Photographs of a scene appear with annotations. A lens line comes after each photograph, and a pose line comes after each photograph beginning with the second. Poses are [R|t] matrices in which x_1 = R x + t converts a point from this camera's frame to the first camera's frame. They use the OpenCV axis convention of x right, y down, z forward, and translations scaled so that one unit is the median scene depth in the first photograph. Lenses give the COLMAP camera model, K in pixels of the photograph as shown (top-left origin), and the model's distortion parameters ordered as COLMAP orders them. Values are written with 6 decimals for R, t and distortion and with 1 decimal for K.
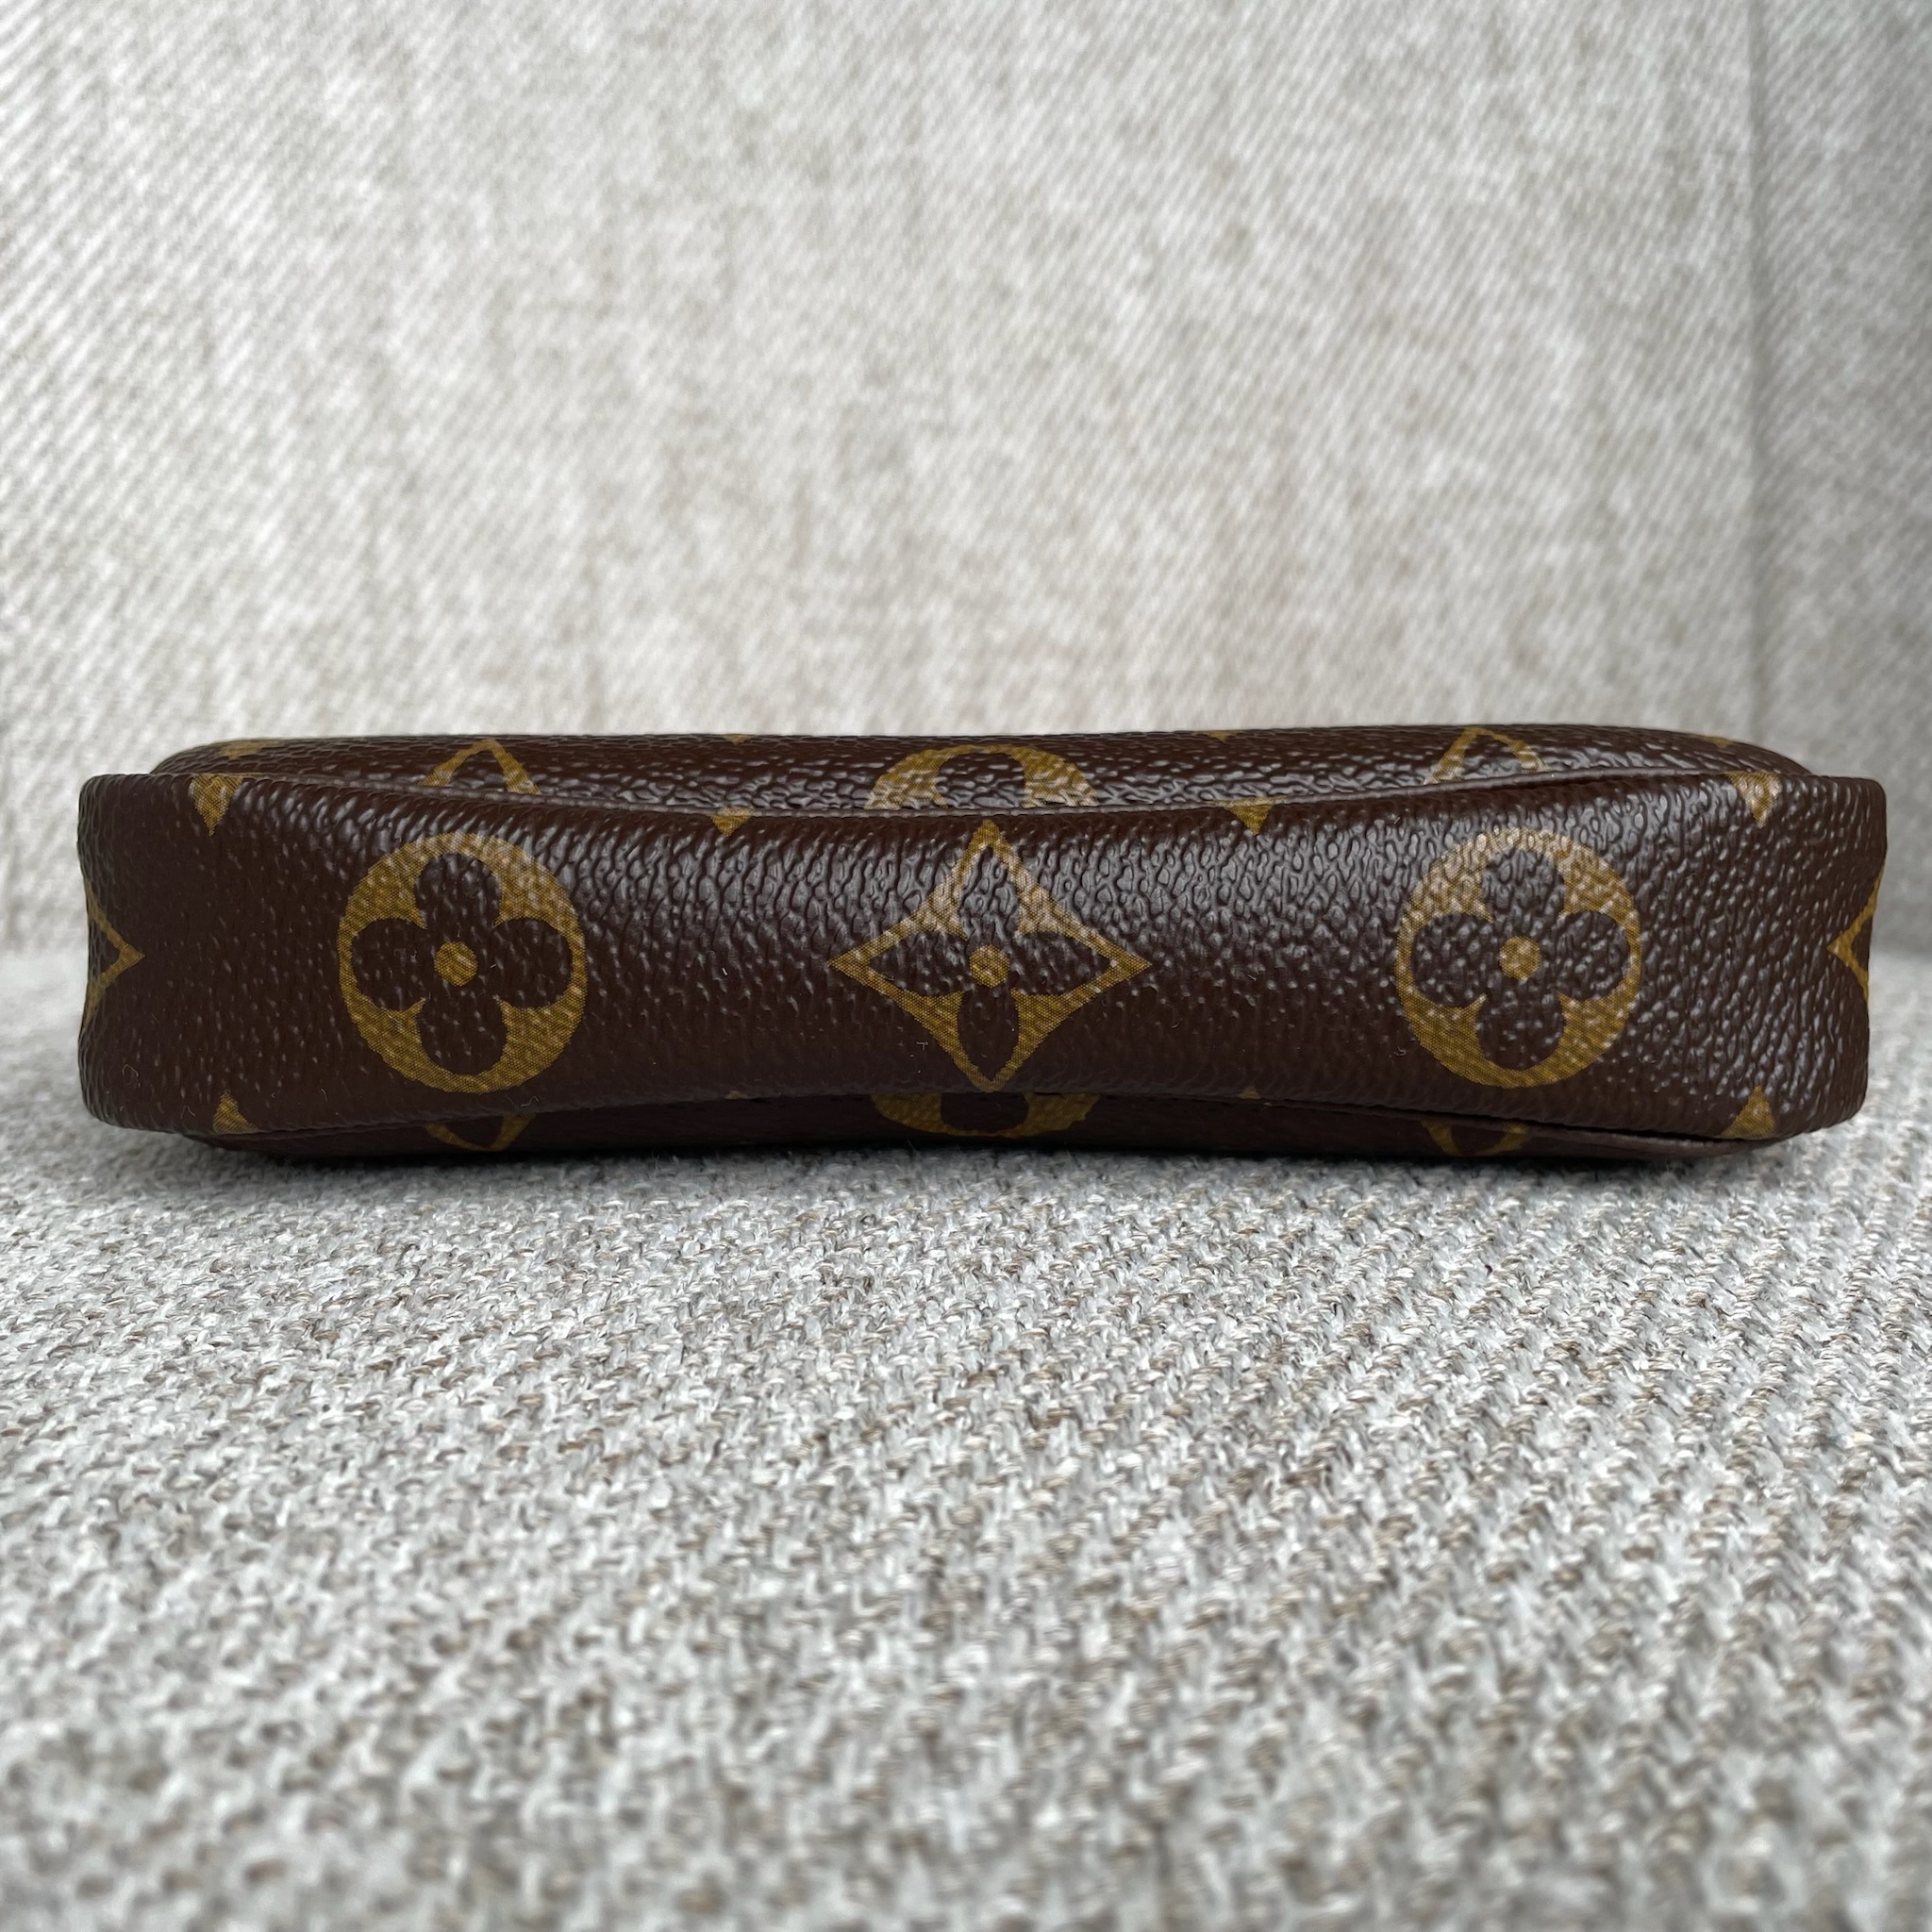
lens RADIAL K [[2047.9, 0, 972.2], [0, 2047.9, 848.3], [0, 0, 1]] dist [0.049810, -0.113144]
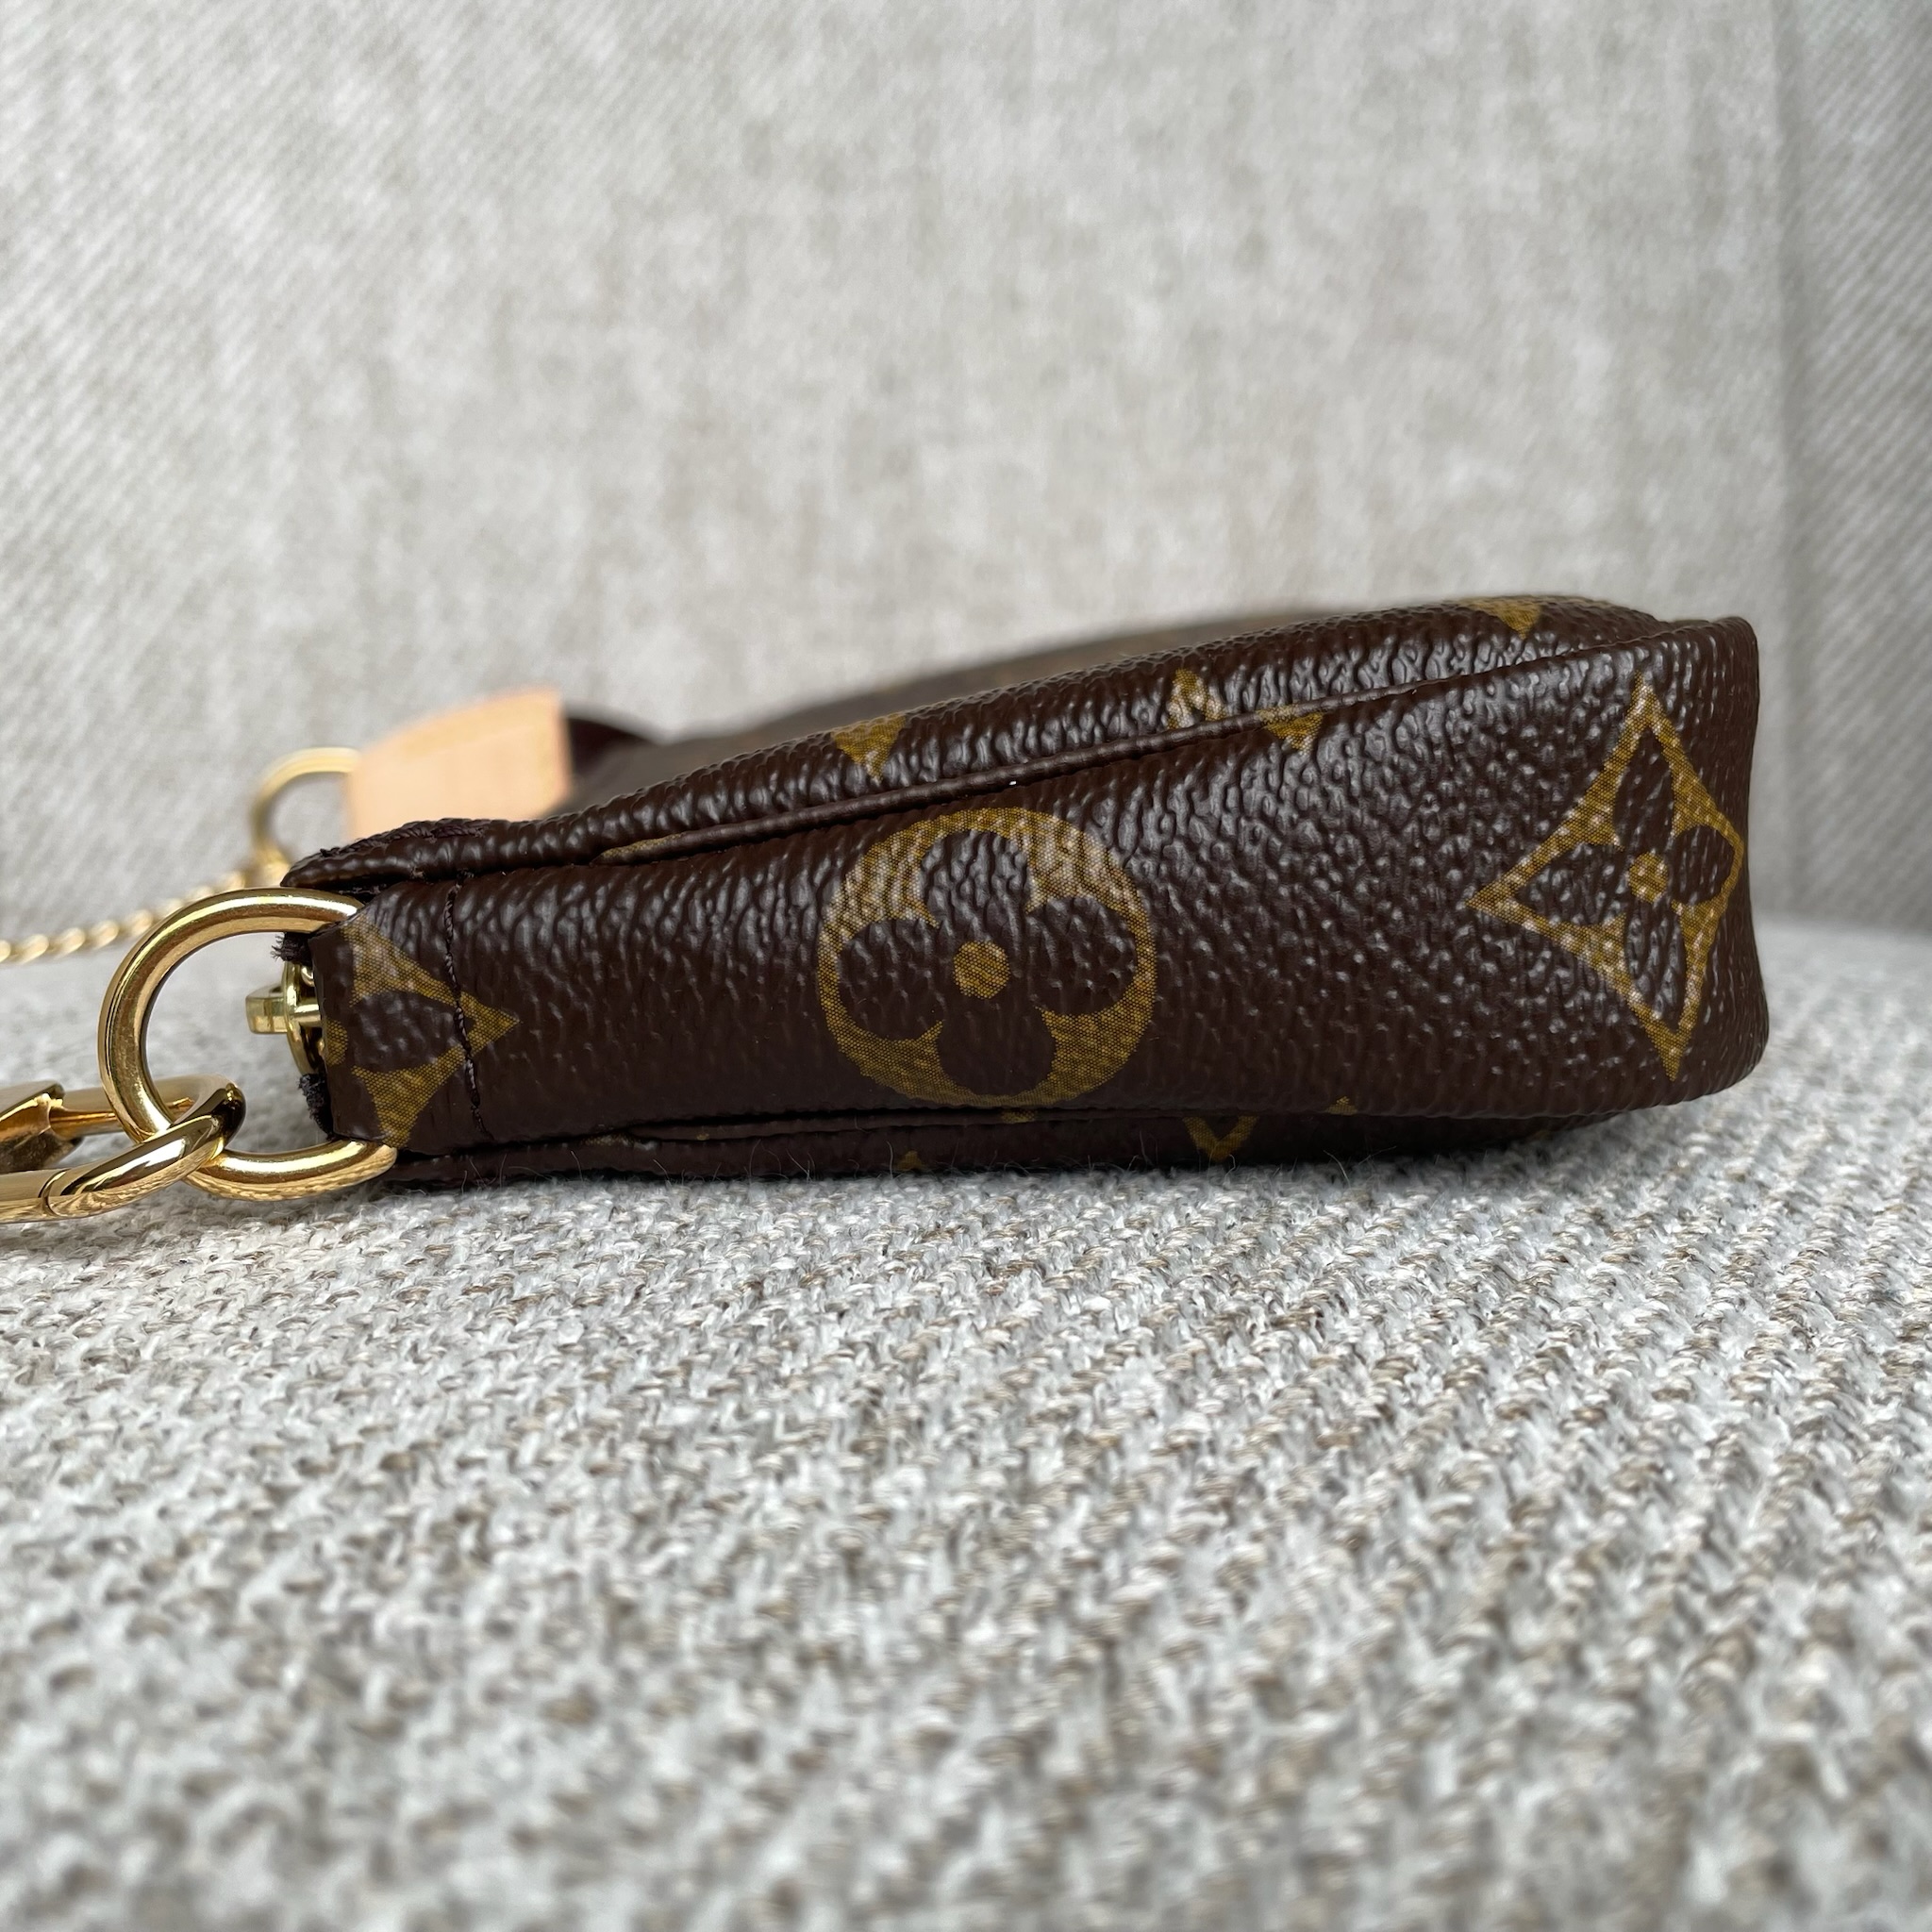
lens RADIAL K [[2062.4, 0, 967.2], [0, 2062.4, 854.6], [0, 0, 1]] dist [0.046602, -0.119626]
pose [[0.999836, 0.003035, -0.017859, 0.035735], [-0.003907, 0.998792, -0.048985, 0.147300], [0.017689, 0.049047, 0.998640, 0.092492]]
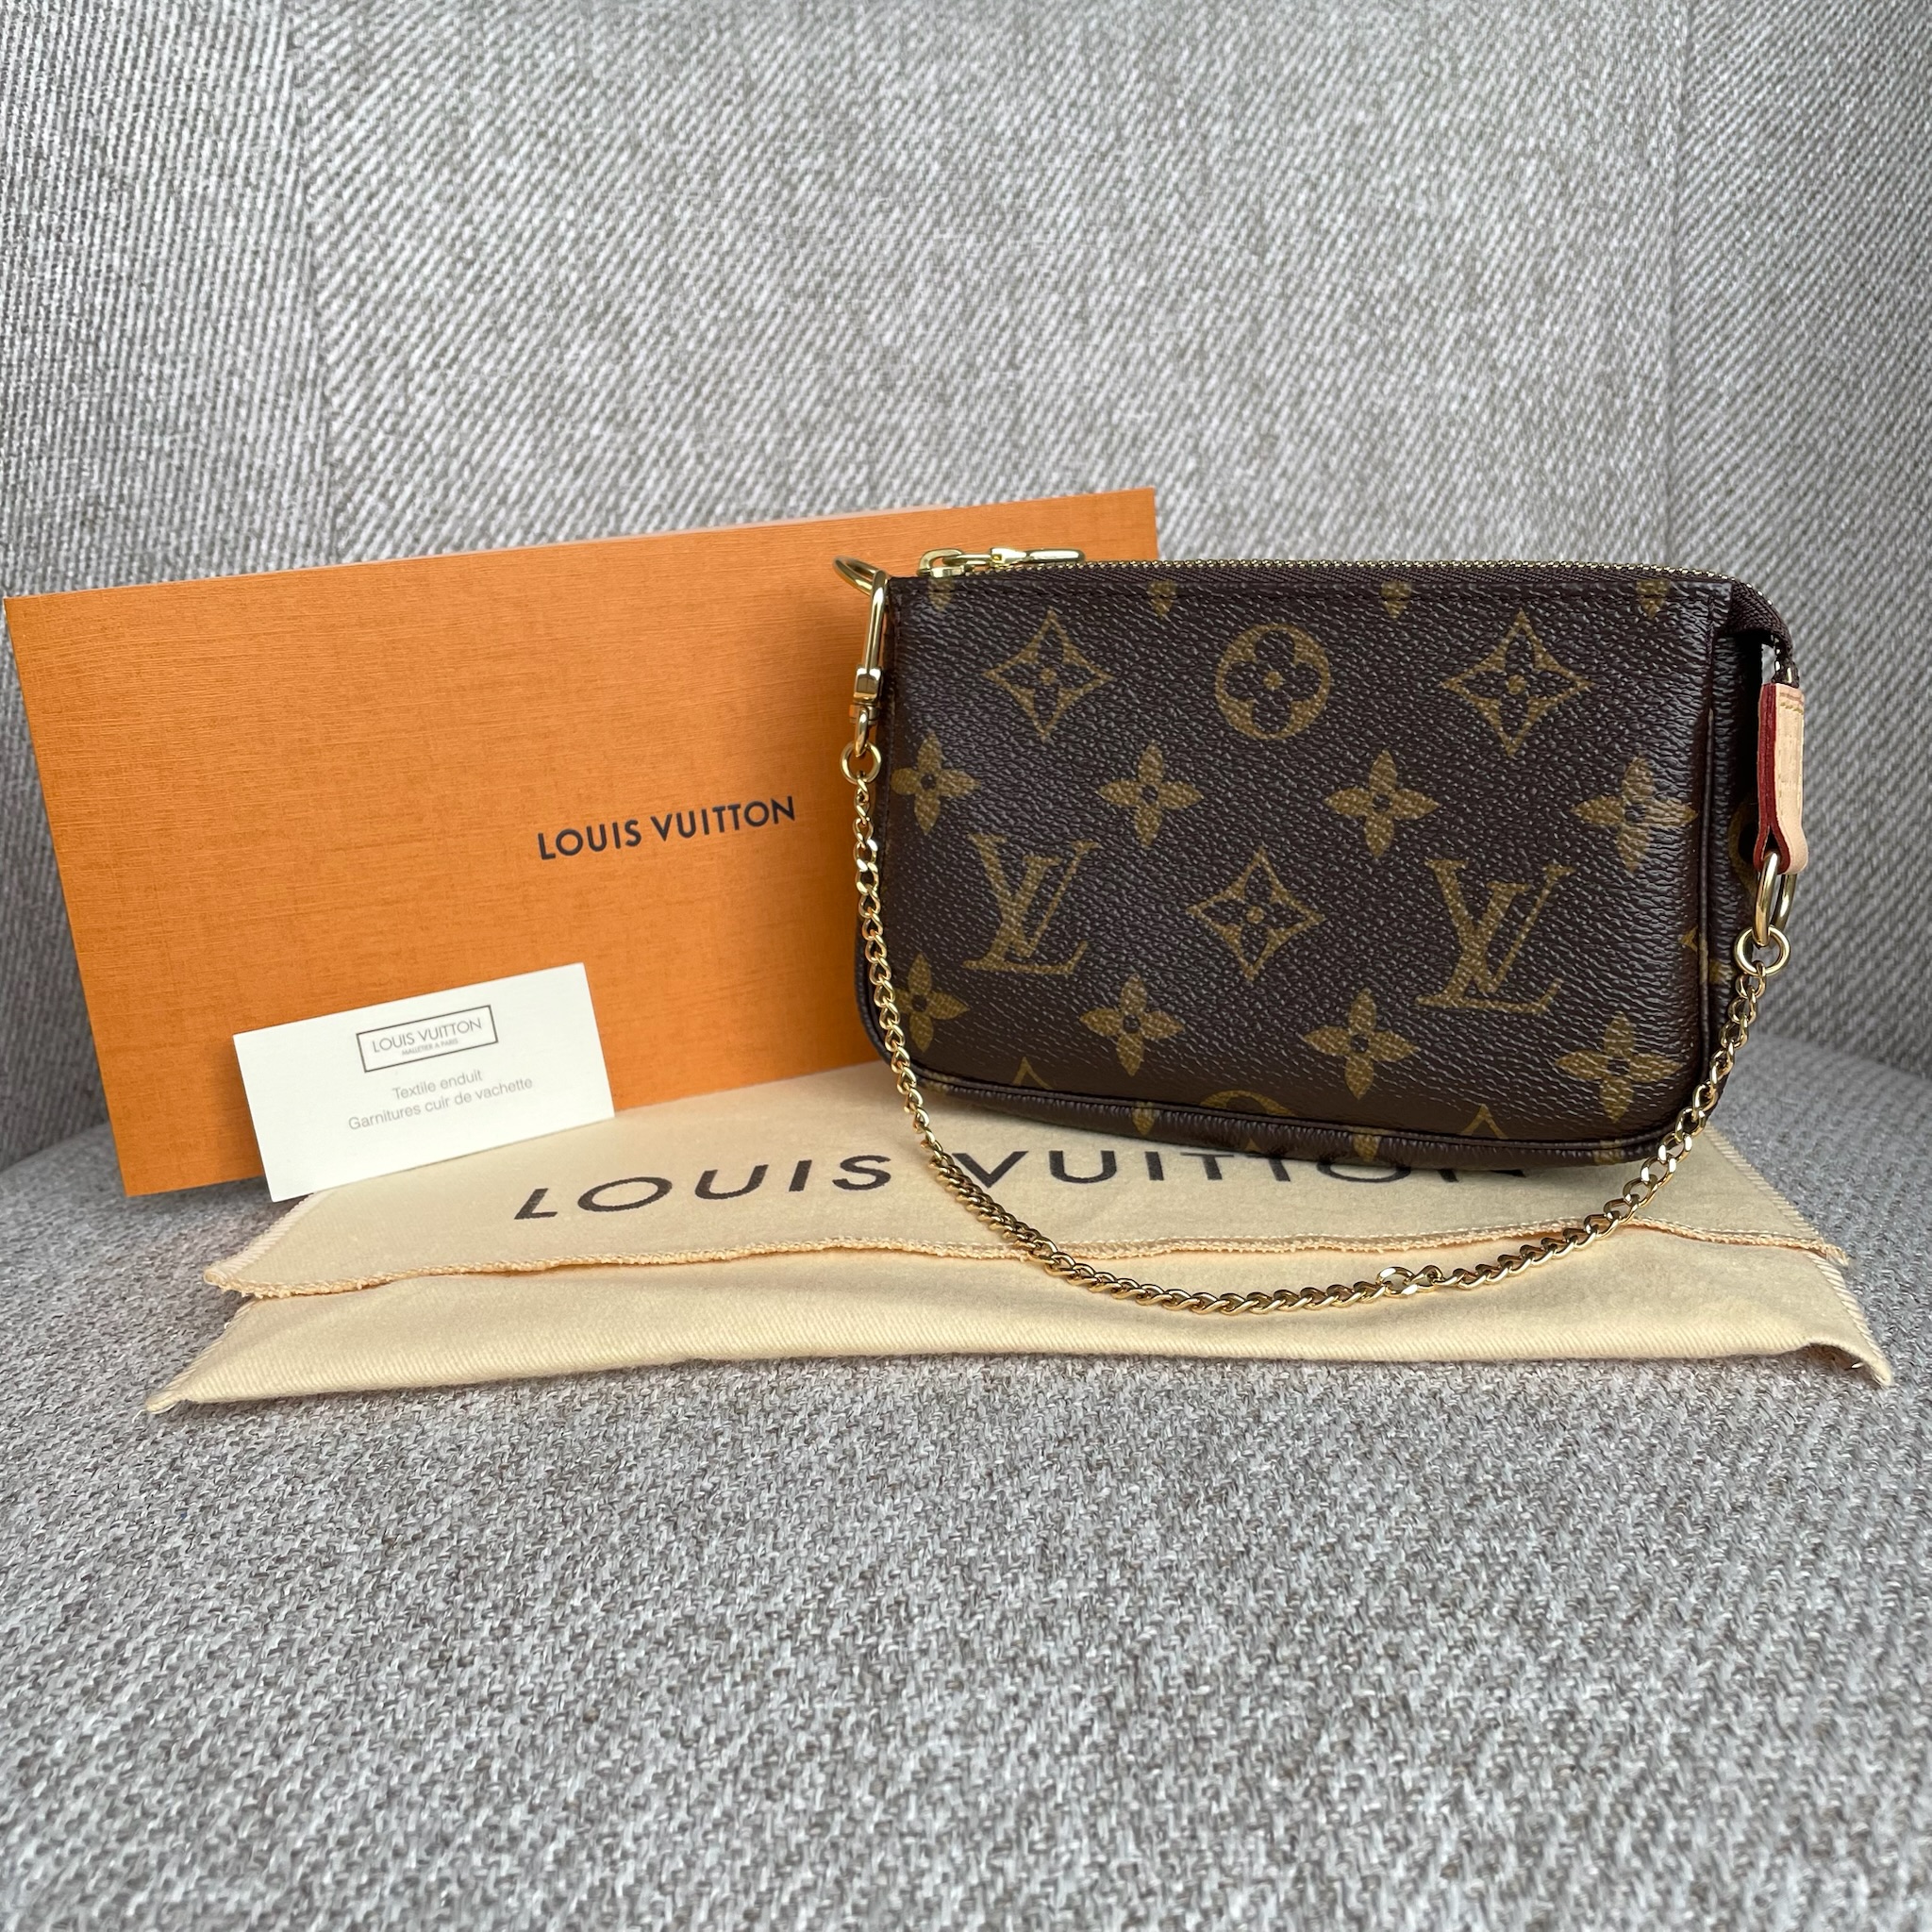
lens RADIAL K [[2047.9, 0, 972.2], [0, 2047.9, 848.3], [0, 0, 1]] dist [0.049810, -0.113144]
pose [[0.998800, -0.008821, -0.048175, 0.017203], [0.013056, 0.996008, 0.088305, -0.560406], [0.047204, -0.088828, 0.994928, -1.084703]]
